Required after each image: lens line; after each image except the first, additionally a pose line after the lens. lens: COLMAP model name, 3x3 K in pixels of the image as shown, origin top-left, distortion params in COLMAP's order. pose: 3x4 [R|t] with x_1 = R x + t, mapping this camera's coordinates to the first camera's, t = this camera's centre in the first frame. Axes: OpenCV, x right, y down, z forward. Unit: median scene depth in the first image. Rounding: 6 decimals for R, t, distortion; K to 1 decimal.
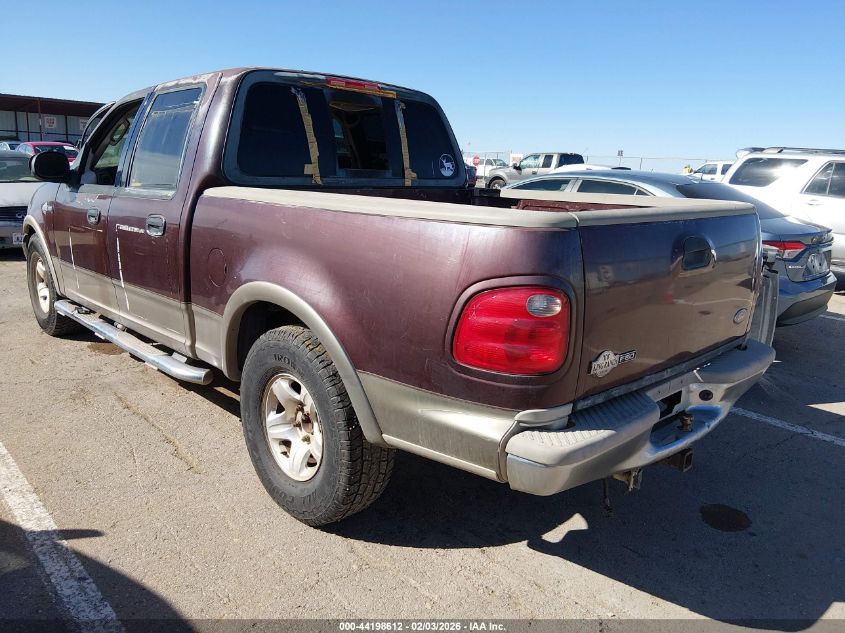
lens RADIAL K [[641.9, 0, 422.5], [0, 641.9, 316.5], [0, 0, 1]] dist [-0.000567, 0.000169]
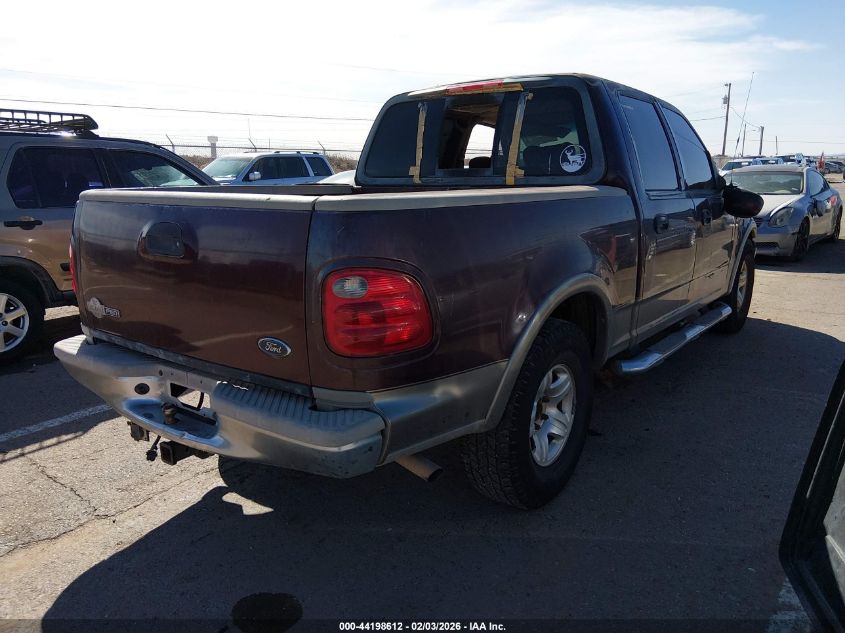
lens RADIAL K [[641.9, 0, 422.5], [0, 641.9, 316.5], [0, 0, 1]] dist [-0.000567, 0.000169]
pose [[0.136049, 0.177158, -0.974734, 1.009904], [-0.208201, 0.967022, 0.146697, -0.146538], [0.968578, 0.182983, 0.168446, 0.861038]]
